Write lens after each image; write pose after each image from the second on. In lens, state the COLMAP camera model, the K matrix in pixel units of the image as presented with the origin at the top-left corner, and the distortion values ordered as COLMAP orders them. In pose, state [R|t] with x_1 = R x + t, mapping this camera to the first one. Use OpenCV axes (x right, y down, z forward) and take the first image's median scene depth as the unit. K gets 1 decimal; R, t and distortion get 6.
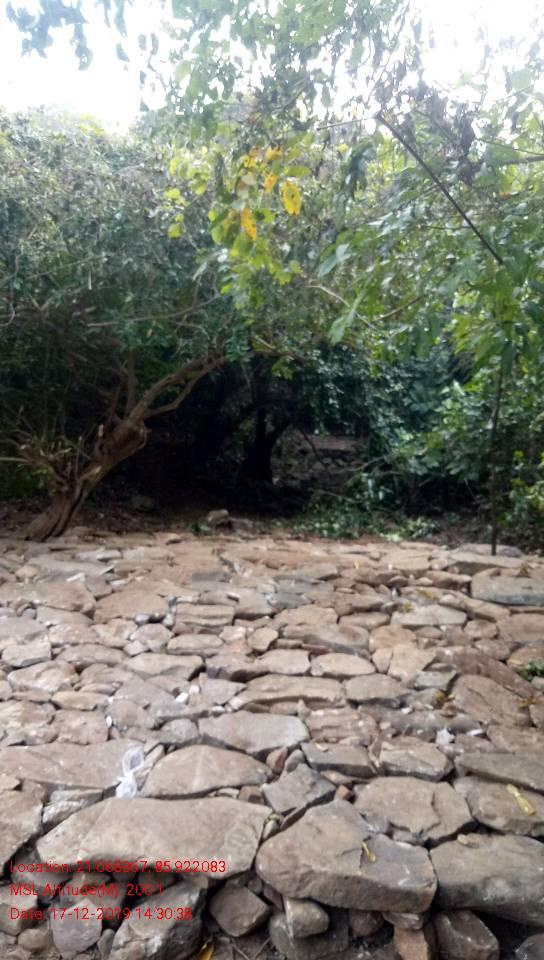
lens RADIAL K [[747.0, 0, 272.2], [0, 747.0, 480.4], [0, 0, 1]] dist [-0.011355, -0.007181]
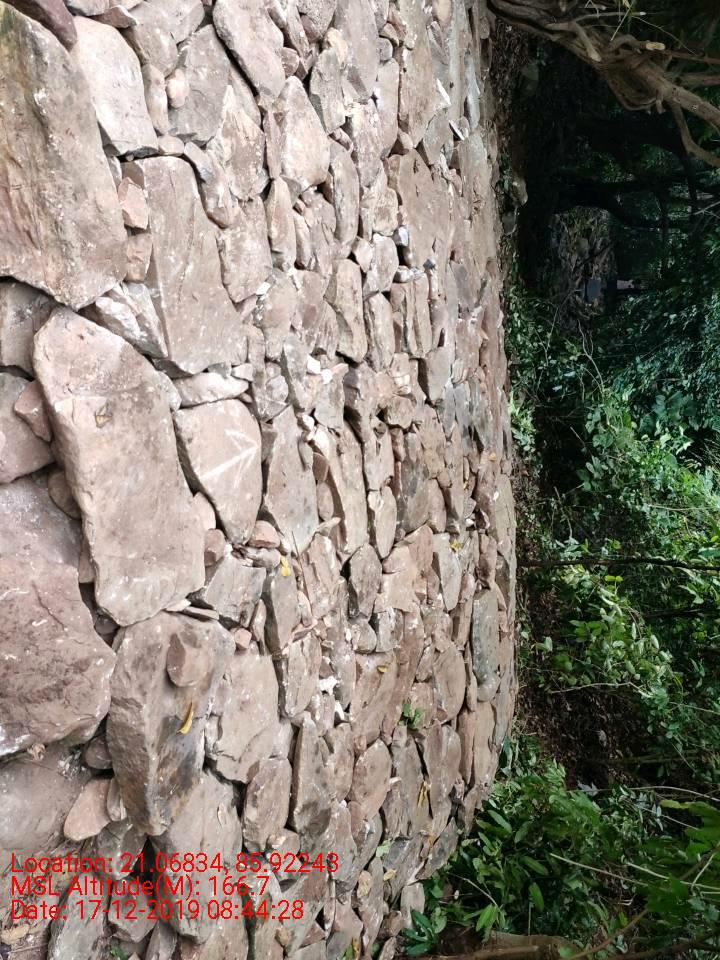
lens RADIAL K [[724.2, 0, 358.9], [0, 724.2, 480.8], [0, 0, 1]] dist [0.036687, -0.016717]
pose [[0.160479, 0.910650, 0.380740, -0.257494], [-0.963827, 0.061414, 0.259356, 0.065137], [0.212799, -0.408588, 0.887565, 0.305303]]
